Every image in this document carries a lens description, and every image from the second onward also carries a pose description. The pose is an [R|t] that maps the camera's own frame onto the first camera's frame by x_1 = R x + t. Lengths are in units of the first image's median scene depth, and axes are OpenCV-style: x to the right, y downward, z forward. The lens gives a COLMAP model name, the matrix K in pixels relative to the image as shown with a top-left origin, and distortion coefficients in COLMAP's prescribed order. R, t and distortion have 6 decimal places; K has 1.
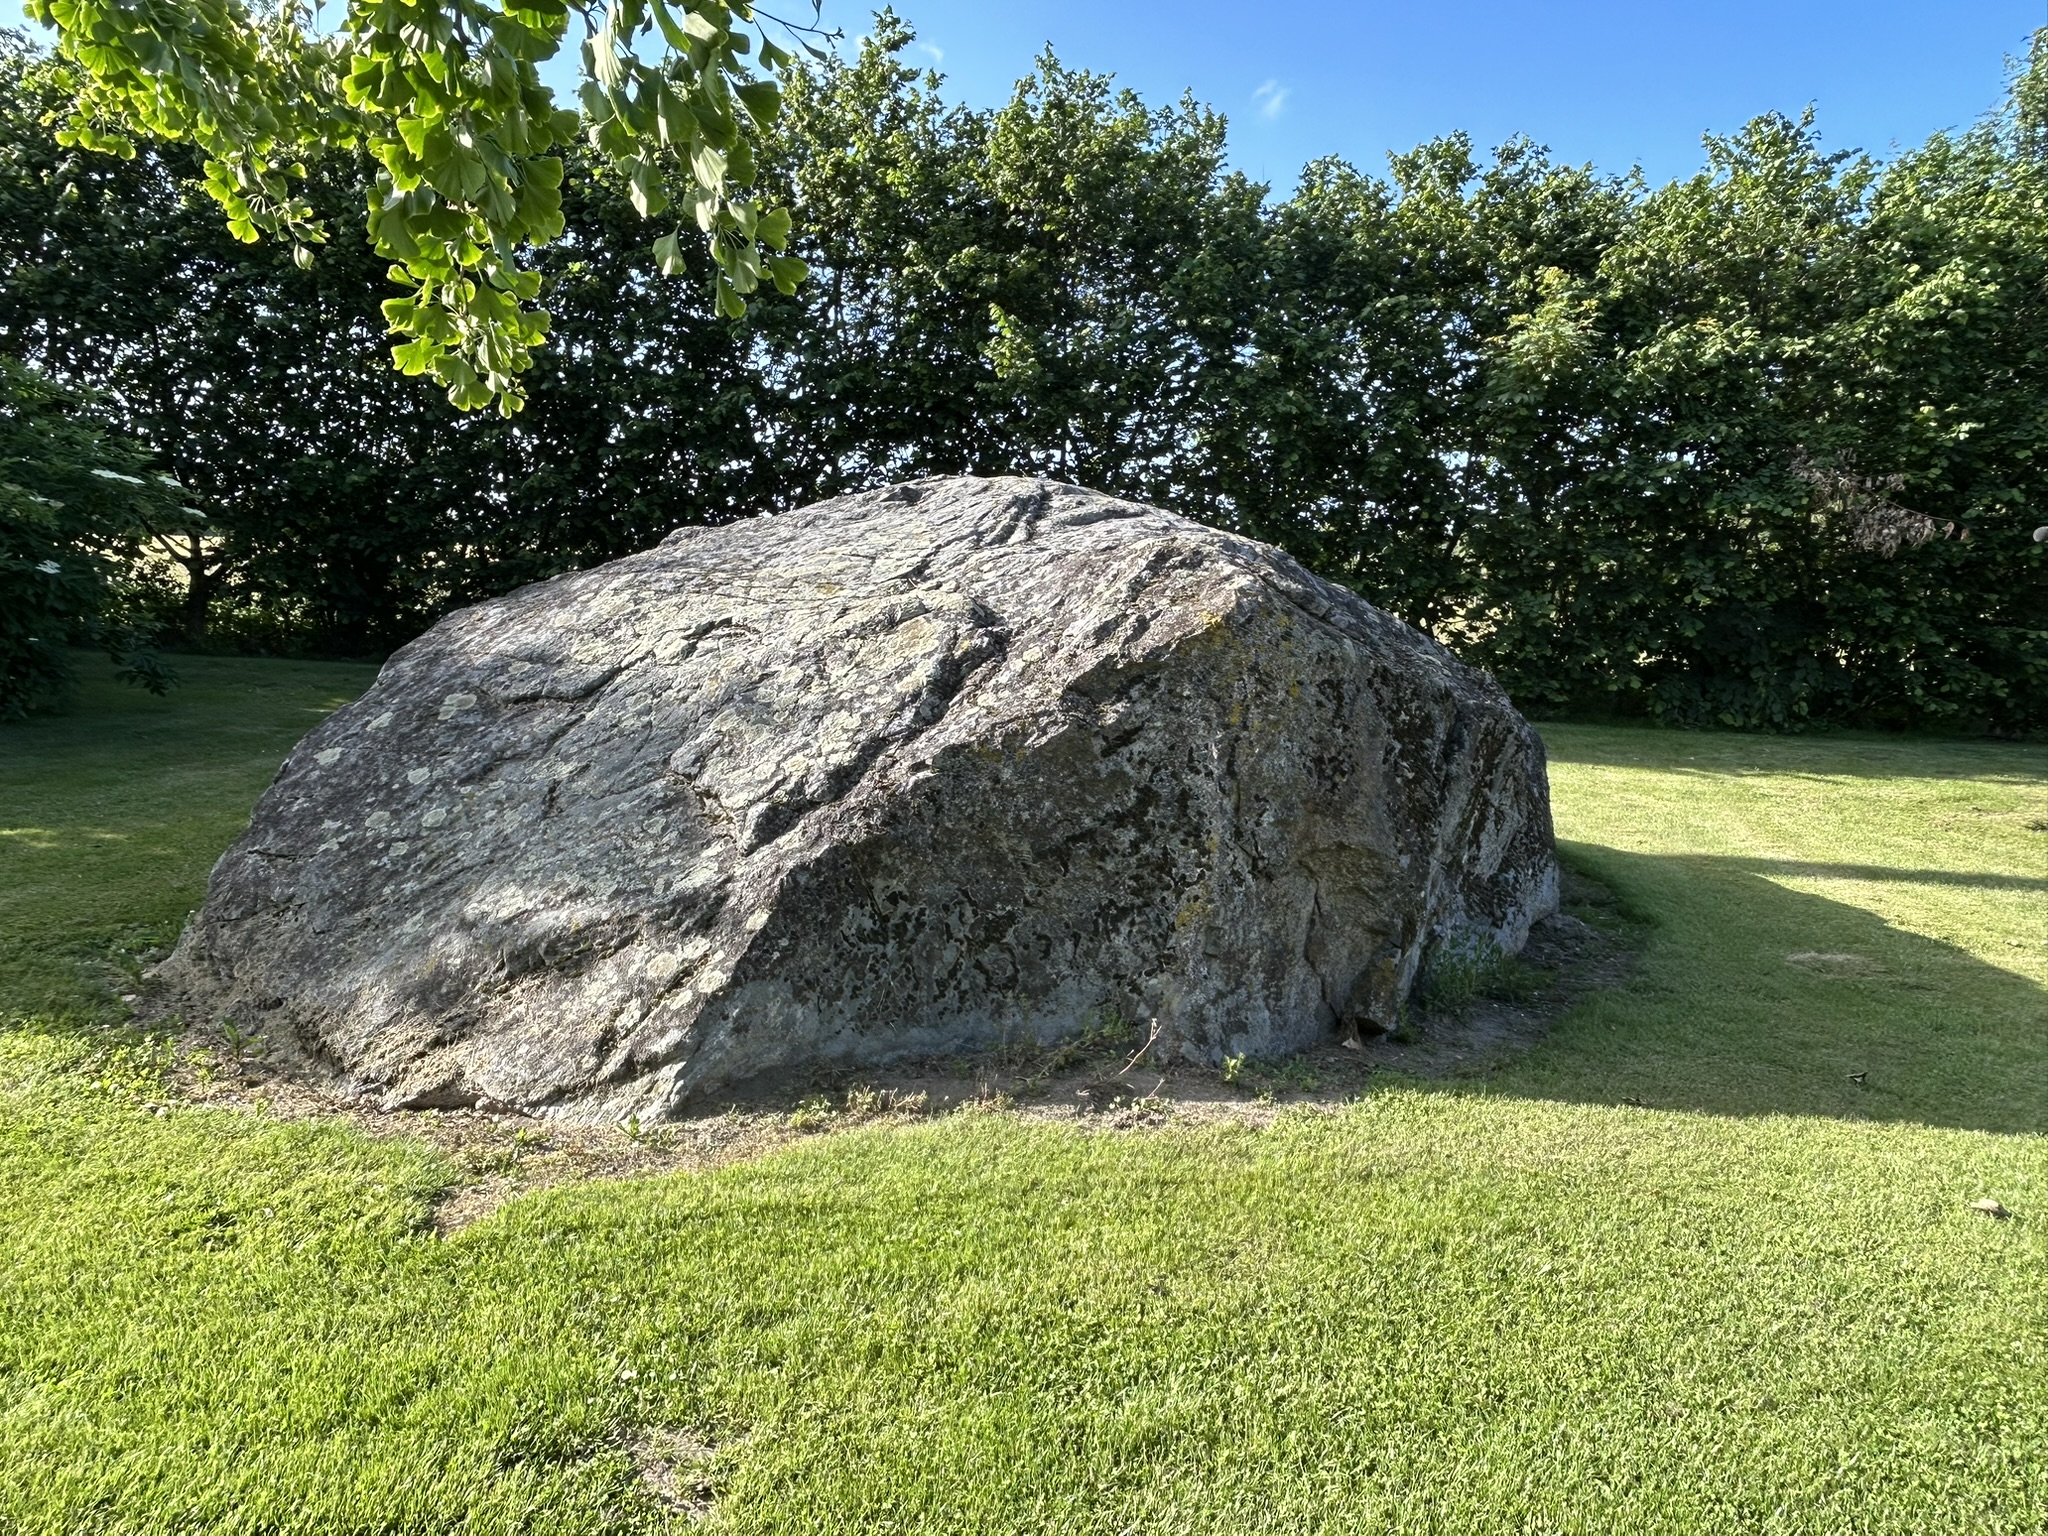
lens RADIAL K [[1370.1, 0, 1023.6], [0, 1370.1, 768.5], [0, 0, 1]] dist [-0.006285, -0.000577]
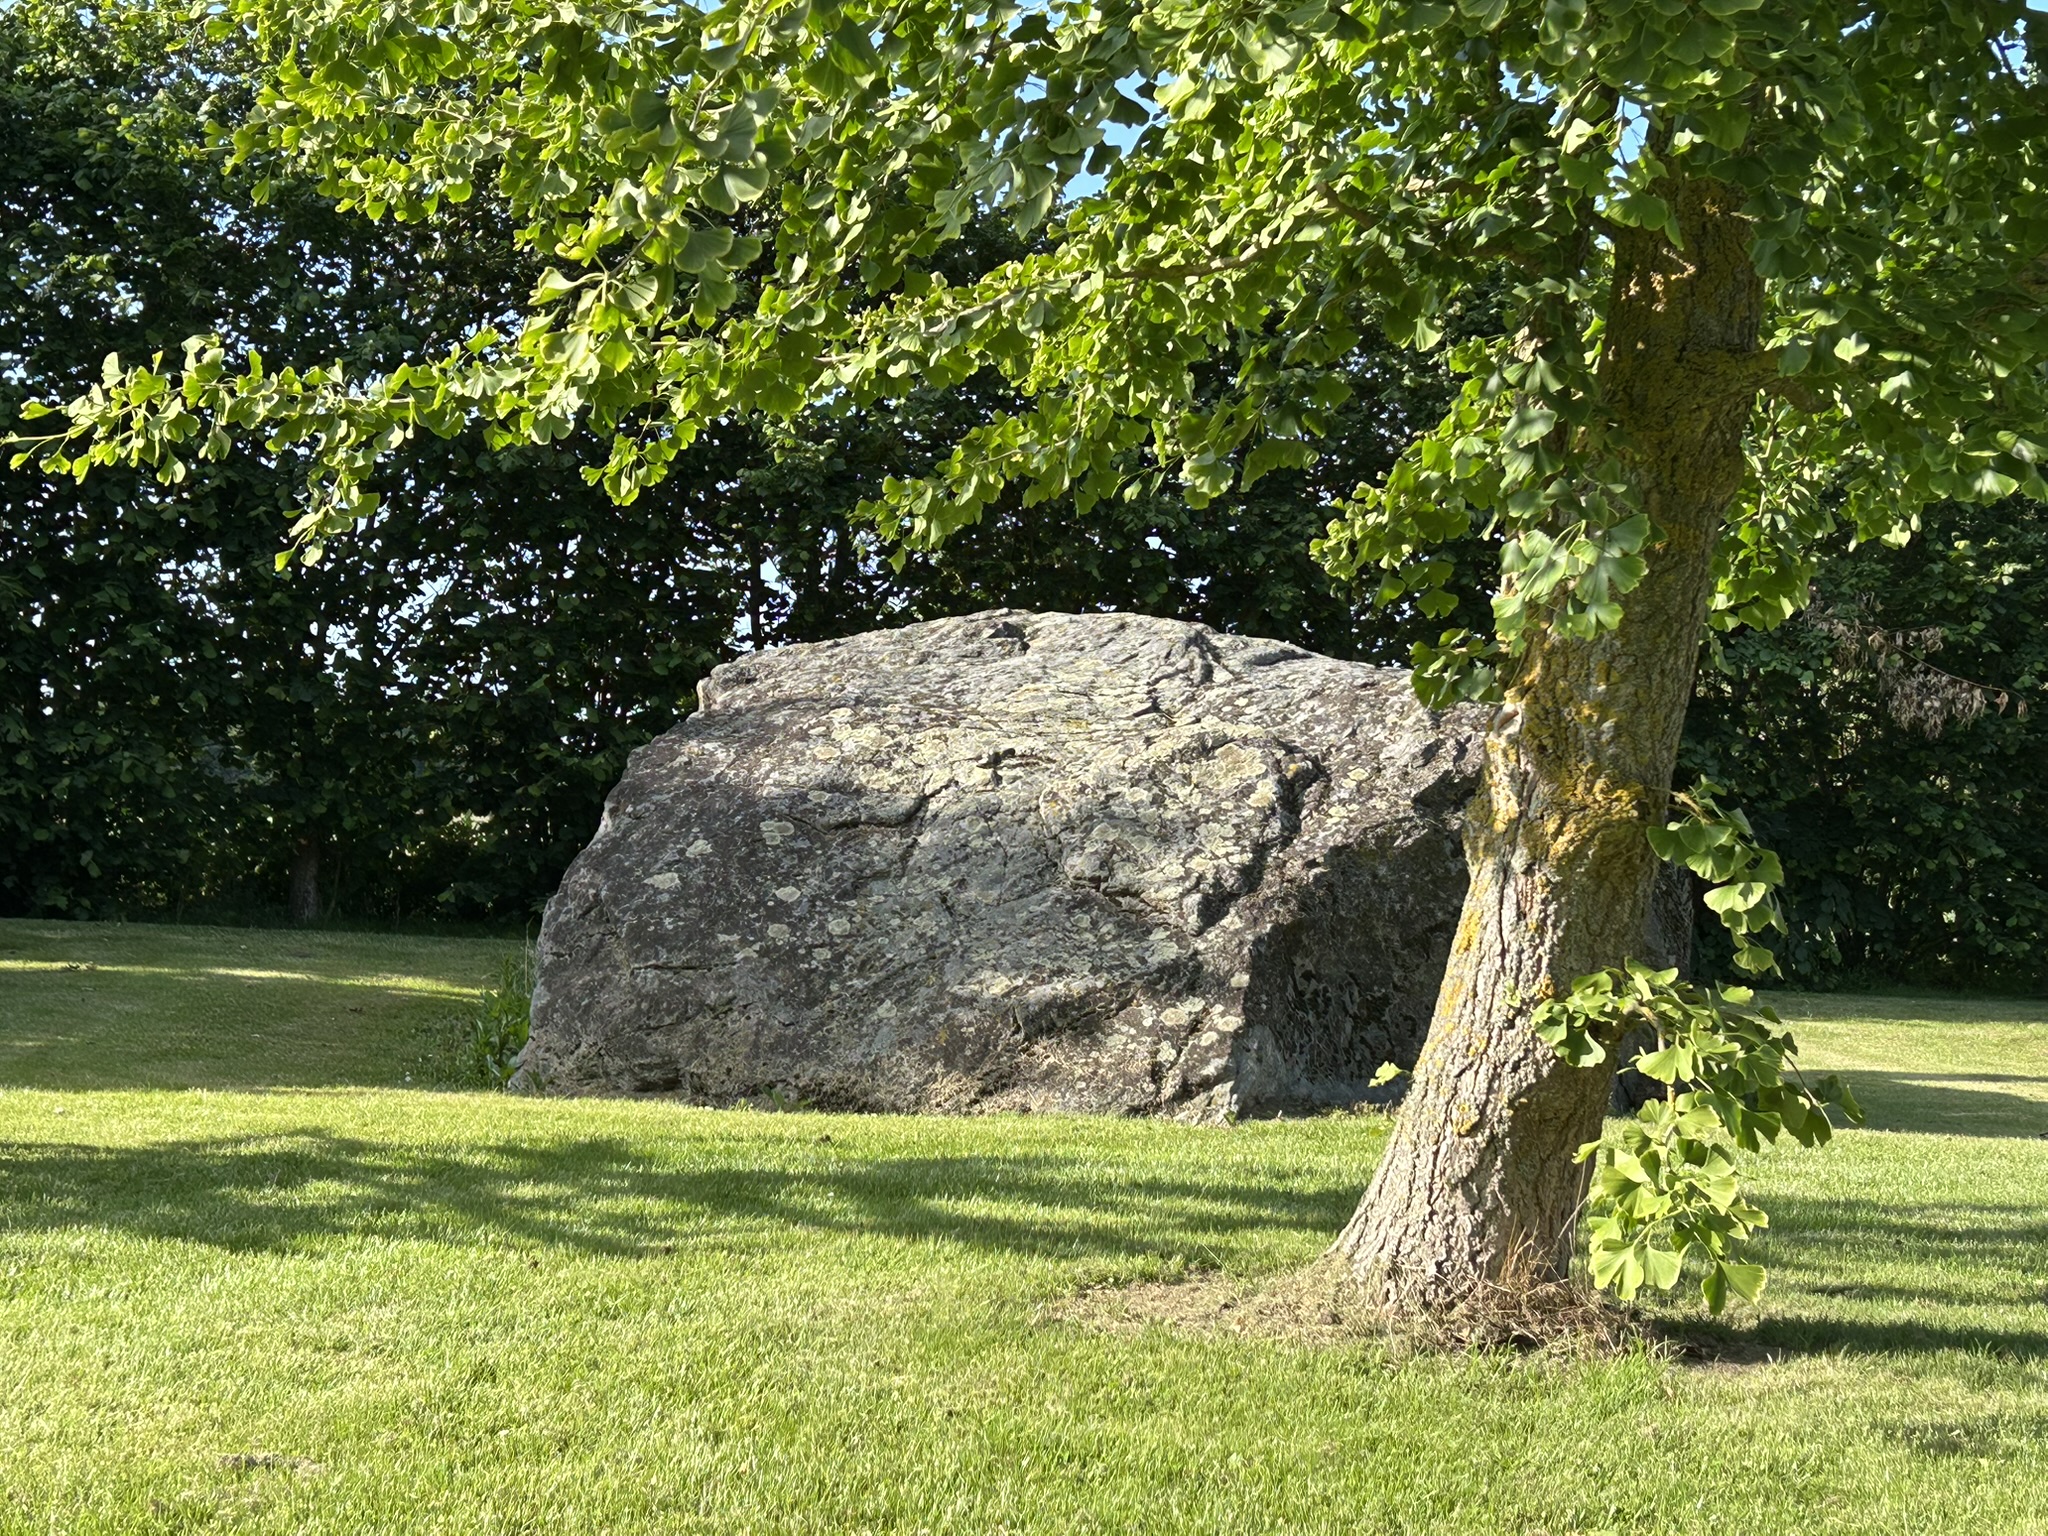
lens RADIAL K [[3162.8, 0, 1023.9], [0, 3162.8, 766.0], [0, 0, 1]] dist [0.147664, 0.000000]
pose [[0.950051, 0.006321, 0.312032, -1.106406], [0.043571, 0.987317, -0.152663, 0.304265], [-0.309040, 0.158633, 0.937726, -1.389226]]
